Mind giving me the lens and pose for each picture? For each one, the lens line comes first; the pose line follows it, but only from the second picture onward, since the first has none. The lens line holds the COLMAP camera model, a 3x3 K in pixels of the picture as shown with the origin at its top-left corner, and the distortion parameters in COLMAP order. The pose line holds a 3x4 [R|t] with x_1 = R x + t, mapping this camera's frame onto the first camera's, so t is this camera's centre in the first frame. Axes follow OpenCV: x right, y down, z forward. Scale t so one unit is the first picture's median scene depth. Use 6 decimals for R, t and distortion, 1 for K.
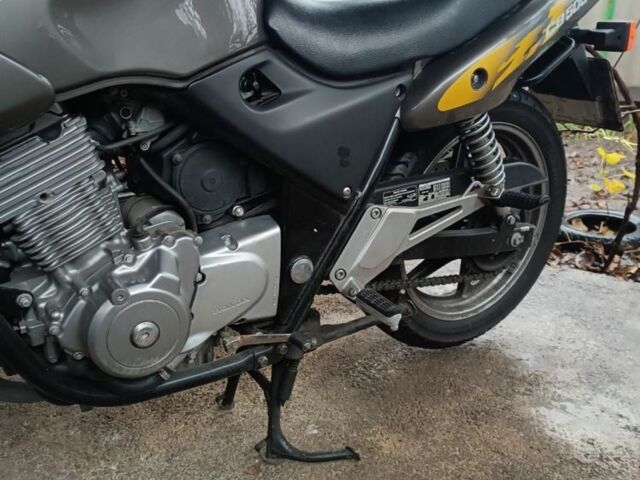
lens RADIAL K [[586.2, 0, 320.0], [0, 586.2, 240.0], [0, 0, 1]] dist [0.030822, -0.004615]
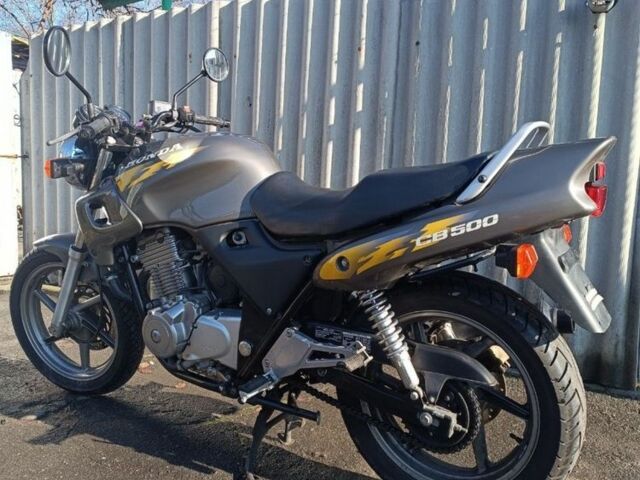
lens RADIAL K [[586.2, 0, 320.0], [0, 586.2, 240.0], [0, 0, 1]] dist [0.030822, -0.004615]
pose [[0.456648, 0.174000, -0.872466, 1.620505], [-0.346379, 0.938077, 0.005790, -0.353612], [0.819447, 0.299560, 0.488641, 0.294799]]
